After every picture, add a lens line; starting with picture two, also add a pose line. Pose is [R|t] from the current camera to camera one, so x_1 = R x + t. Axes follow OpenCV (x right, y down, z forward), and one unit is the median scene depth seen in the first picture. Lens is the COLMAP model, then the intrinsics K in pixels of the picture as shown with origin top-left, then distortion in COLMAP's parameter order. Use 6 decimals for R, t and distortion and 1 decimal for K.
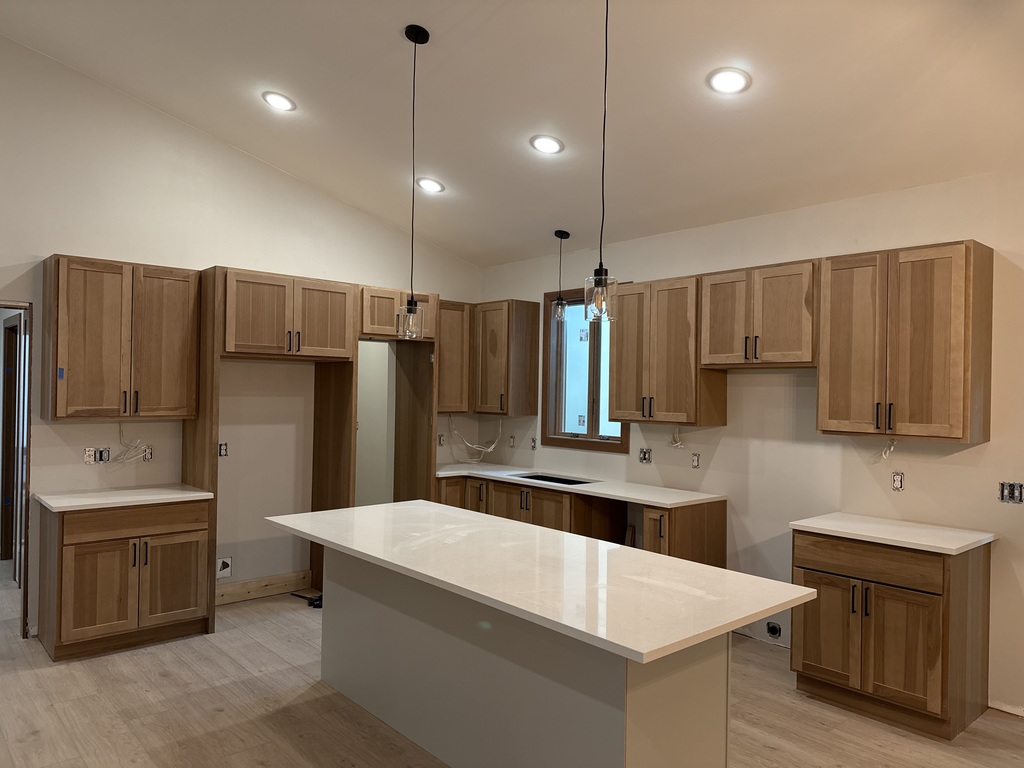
lens RADIAL K [[711.2, 0, 511.2], [0, 711.2, 380.7], [0, 0, 1]] dist [0.070959, -0.010703]
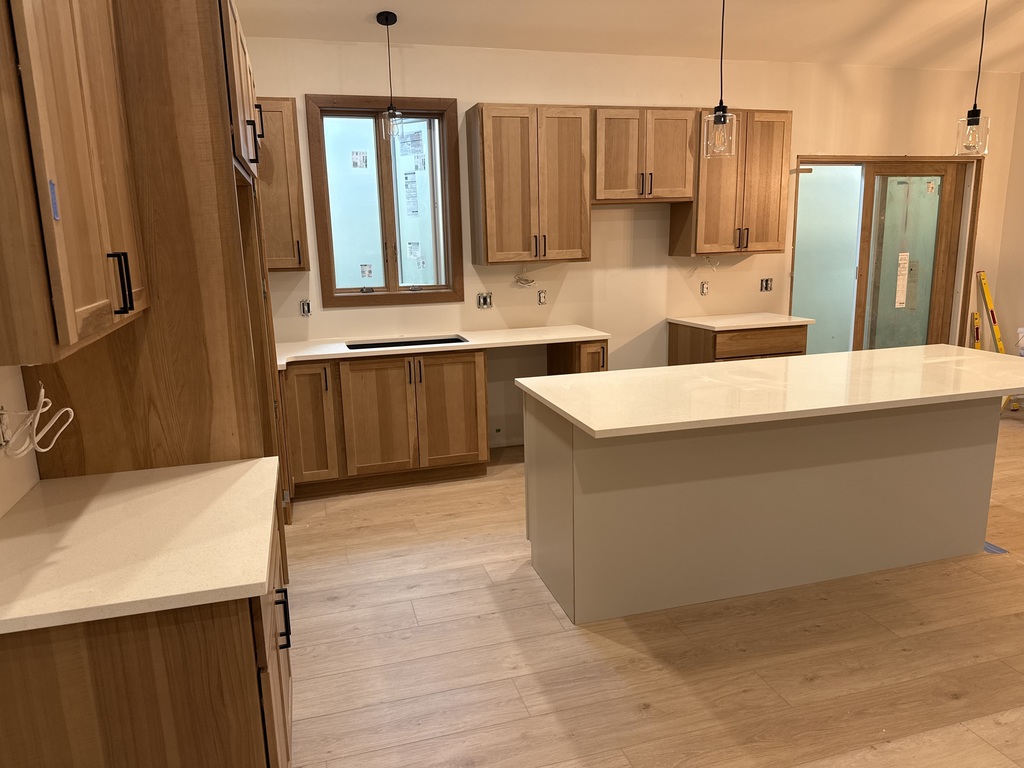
lens RADIAL K [[711.2, 0, 512.0], [0, 711.2, 386.5], [0, 0, 1]] dist [0.070959, -0.010703]
pose [[0.416575, -0.210210, 0.884464, -0.757094], [0.019477, 0.974740, 0.222492, 0.008274], [-0.908893, -0.075458, 0.410147, 0.661638]]
